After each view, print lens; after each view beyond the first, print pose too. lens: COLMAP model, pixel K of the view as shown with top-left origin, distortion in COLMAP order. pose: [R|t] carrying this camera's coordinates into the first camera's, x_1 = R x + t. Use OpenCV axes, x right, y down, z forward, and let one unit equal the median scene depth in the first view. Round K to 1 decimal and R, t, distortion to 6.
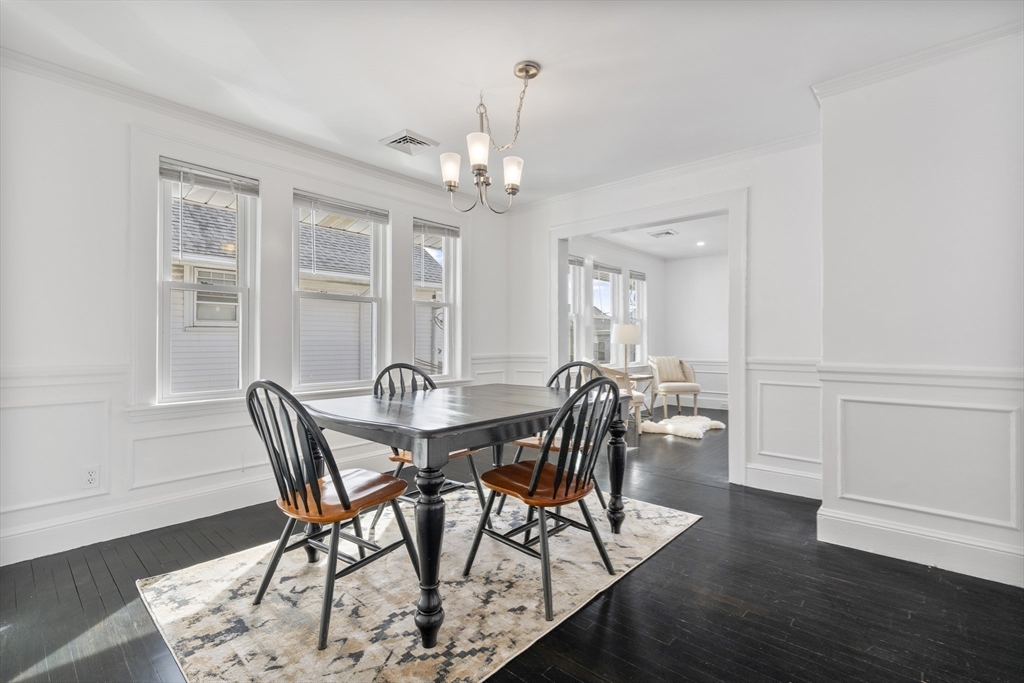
lens RADIAL K [[458.6, 0, 512.0], [0, 458.6, 341.5], [0, 0, 1]] dist [-0.033601, 0.000163]
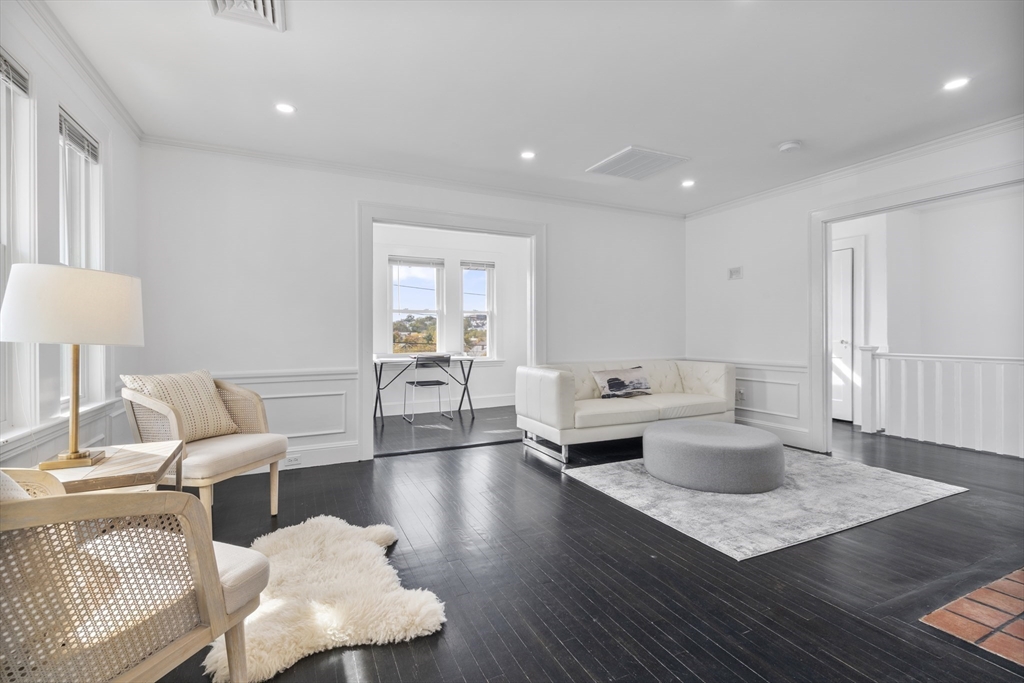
lens RADIAL K [[467.9, 0, 516.0], [0, 467.9, 335.7], [0, 0, 1]] dist [0.001714, 0.000235]
pose [[0.372092, -0.005725, 0.928178, 0.031602], [0.001540, 0.999983, 0.005551, -0.001194], [-0.928195, -0.000636, 0.372094, 0.232308]]
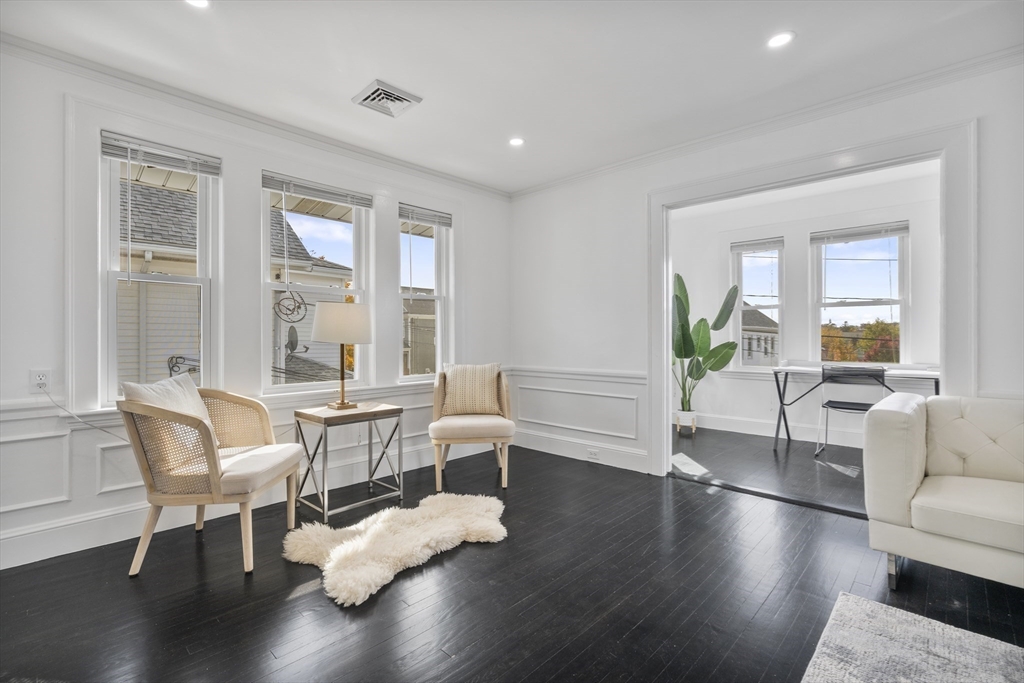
lens RADIAL K [[467.9, 0, 516.0], [0, 467.9, 335.7], [0, 0, 1]] dist [0.001714, 0.000235]
pose [[0.999775, -0.002432, -0.021081, 0.155194], [0.002453, 0.999997, 0.000948, -0.001202], [0.021079, -0.001000, 0.999777, 0.178564]]
